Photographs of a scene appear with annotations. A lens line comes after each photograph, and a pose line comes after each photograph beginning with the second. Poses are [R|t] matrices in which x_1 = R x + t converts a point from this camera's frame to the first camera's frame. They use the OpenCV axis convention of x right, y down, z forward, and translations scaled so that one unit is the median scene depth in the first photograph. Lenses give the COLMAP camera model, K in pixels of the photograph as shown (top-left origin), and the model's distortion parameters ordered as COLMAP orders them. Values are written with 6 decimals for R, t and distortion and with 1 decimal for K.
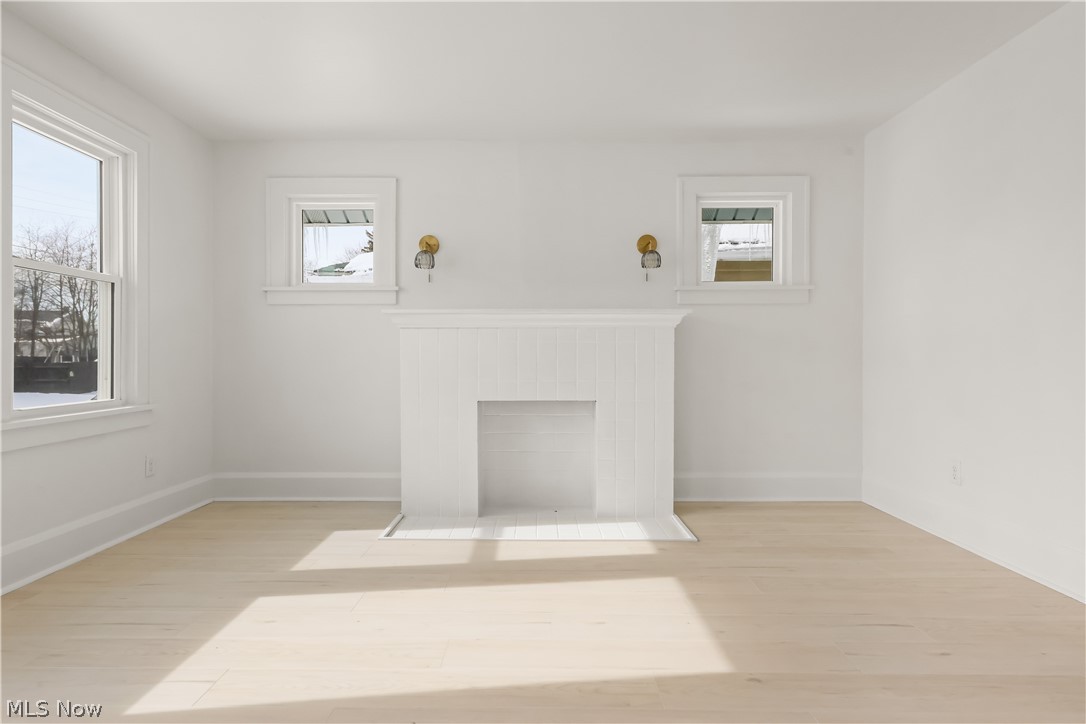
lens RADIAL K [[588.5, 0, 539.7], [0, 588.5, 360.0], [0, 0, 1]] dist [0.017676, 0.001656]
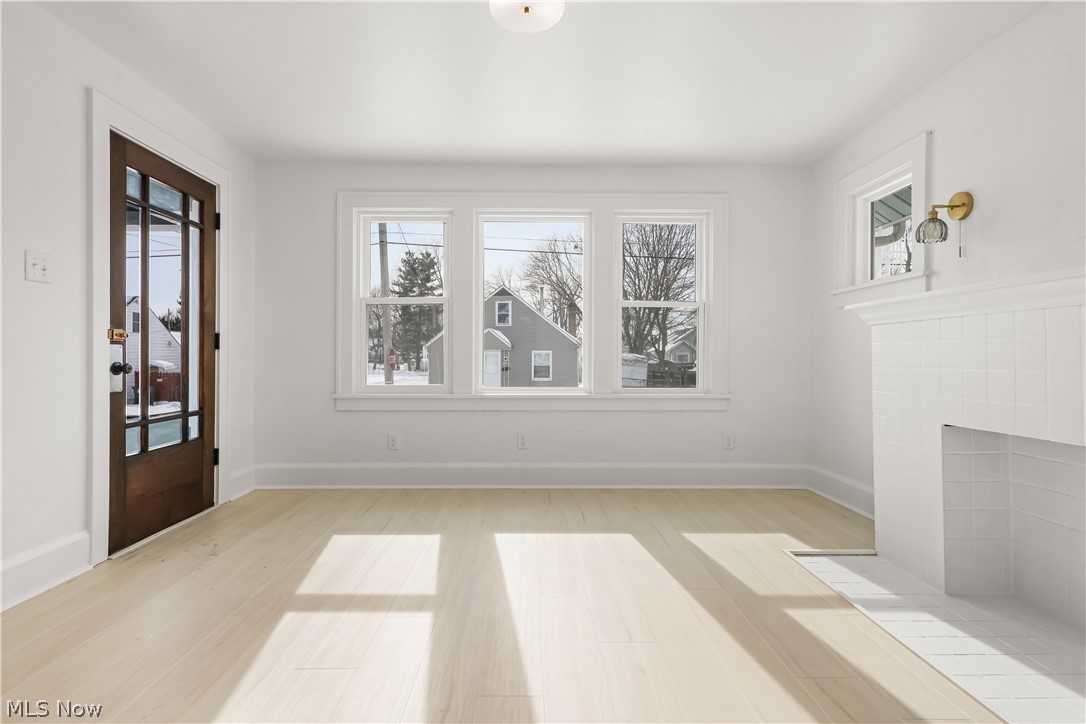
lens RADIAL K [[588.5, 0, 529.4], [0, 588.5, 342.7], [0, 0, 1]] dist [0.017676, 0.001656]
pose [[-0.017849, -0.024303, -0.999545, 0.620228], [-0.005708, 0.999691, -0.024204, -0.005717], [0.999824, 0.005273, -0.017982, 0.545311]]
